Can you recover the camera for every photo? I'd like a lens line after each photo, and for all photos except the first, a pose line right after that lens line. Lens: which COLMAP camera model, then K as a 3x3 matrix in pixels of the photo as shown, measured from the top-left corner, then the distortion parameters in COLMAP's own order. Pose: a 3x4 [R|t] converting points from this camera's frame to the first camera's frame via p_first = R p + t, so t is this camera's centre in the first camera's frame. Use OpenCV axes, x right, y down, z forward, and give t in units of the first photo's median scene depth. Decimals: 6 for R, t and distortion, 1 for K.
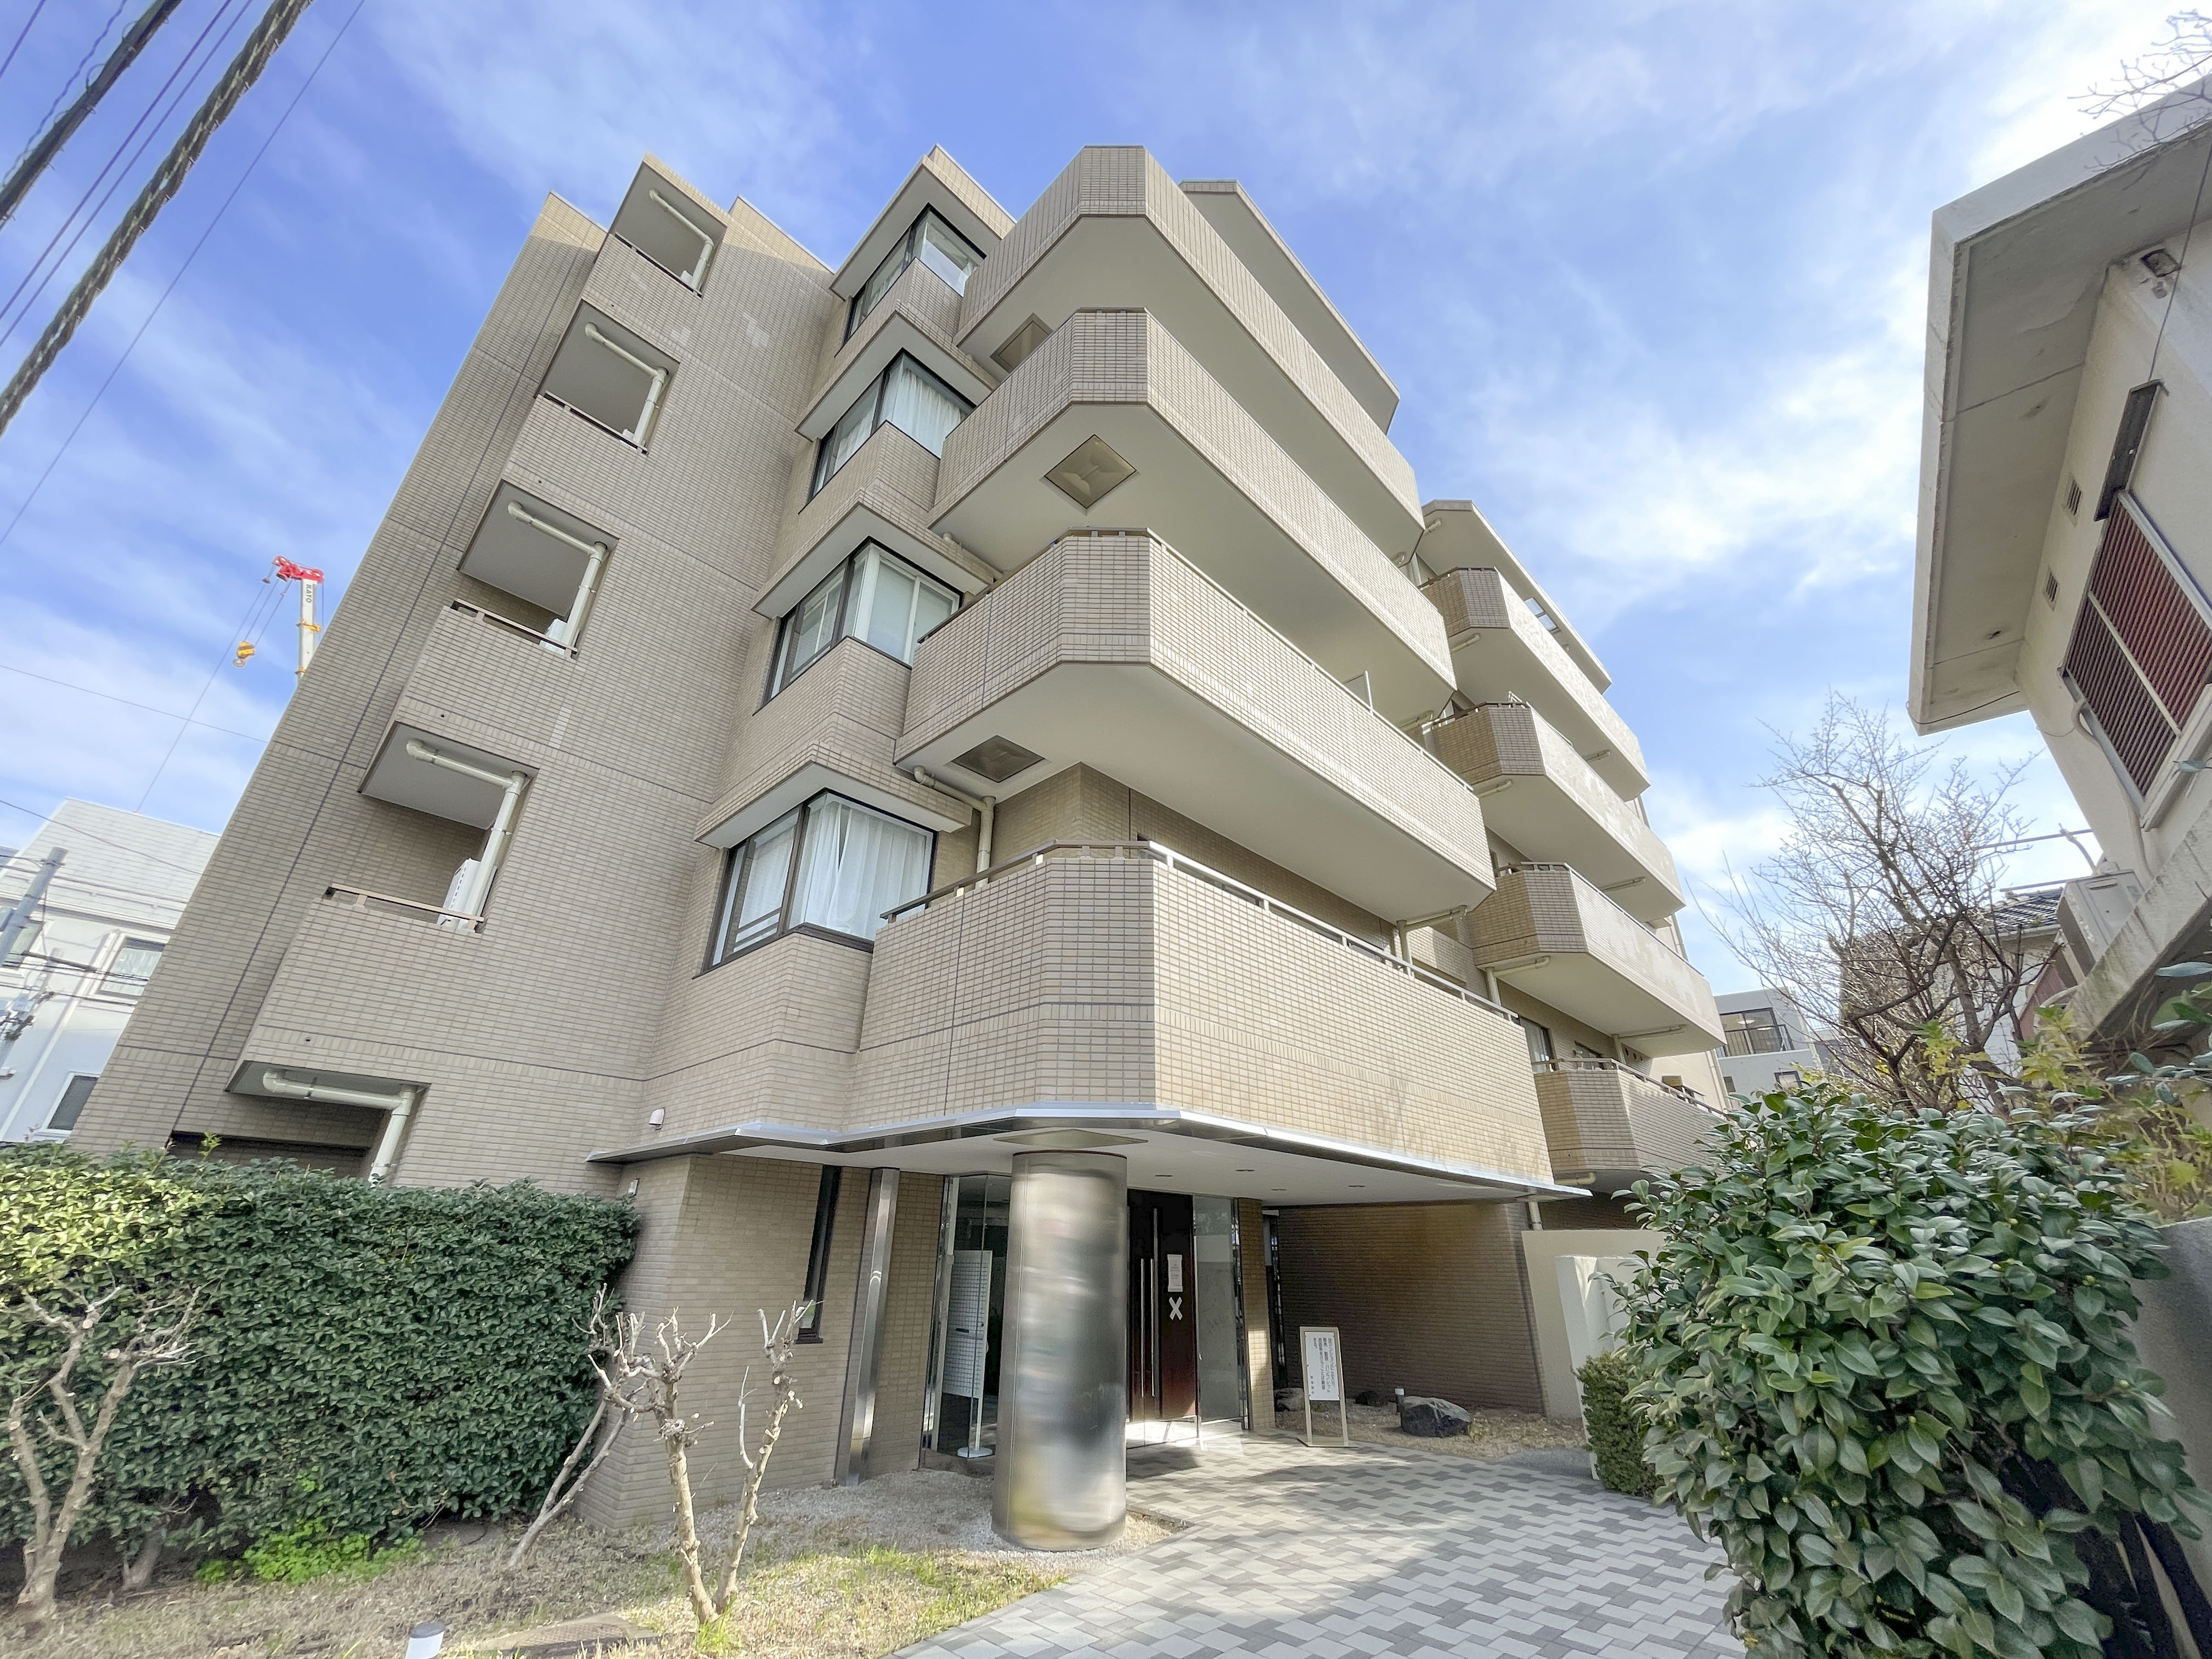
lens RADIAL K [[886.3, 0, 1101.2], [0, 886.3, 813.6], [0, 0, 1]] dist [-0.010162, 0.000527]
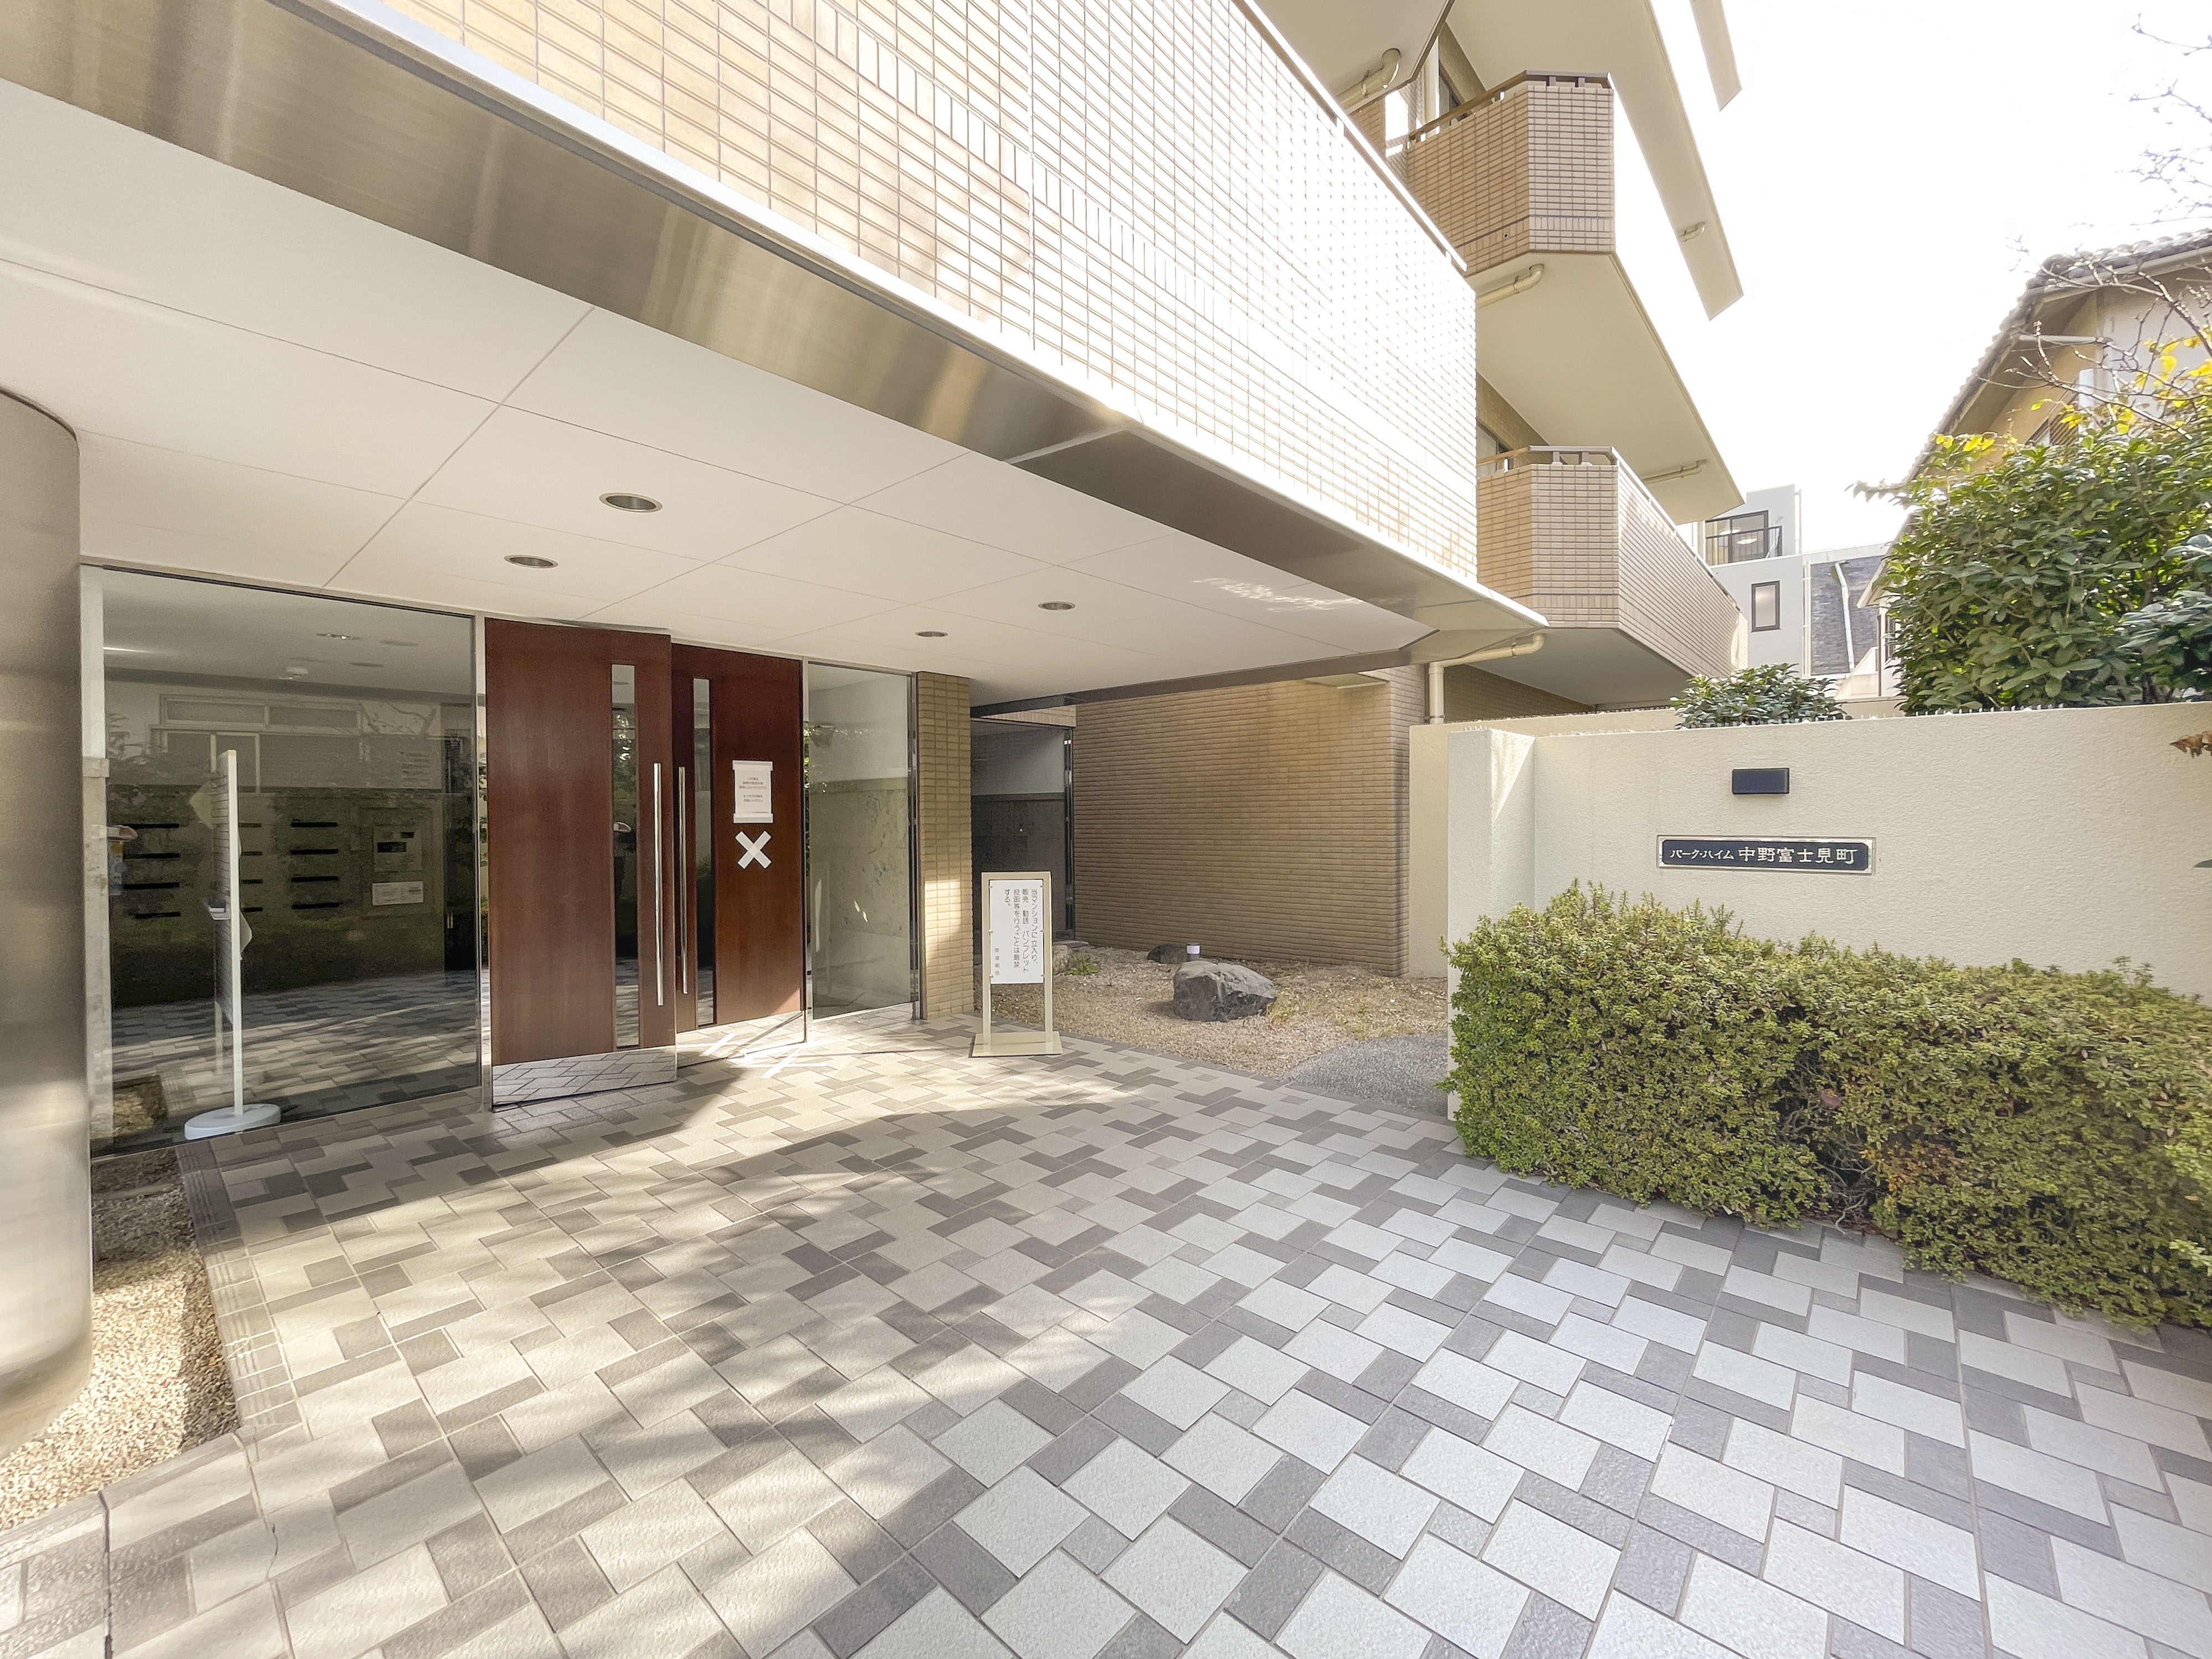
lens RADIAL K [[886.2, 0, 1107.6], [0, 886.2, 821.7], [0, 0, 1]] dist [-0.010162, 0.000527]
pose [[0.998266, -0.026983, 0.052313, 0.273273], [-0.000322, 0.886219, 0.463266, 0.291304], [-0.058861, -0.462480, 0.884674, 0.511680]]
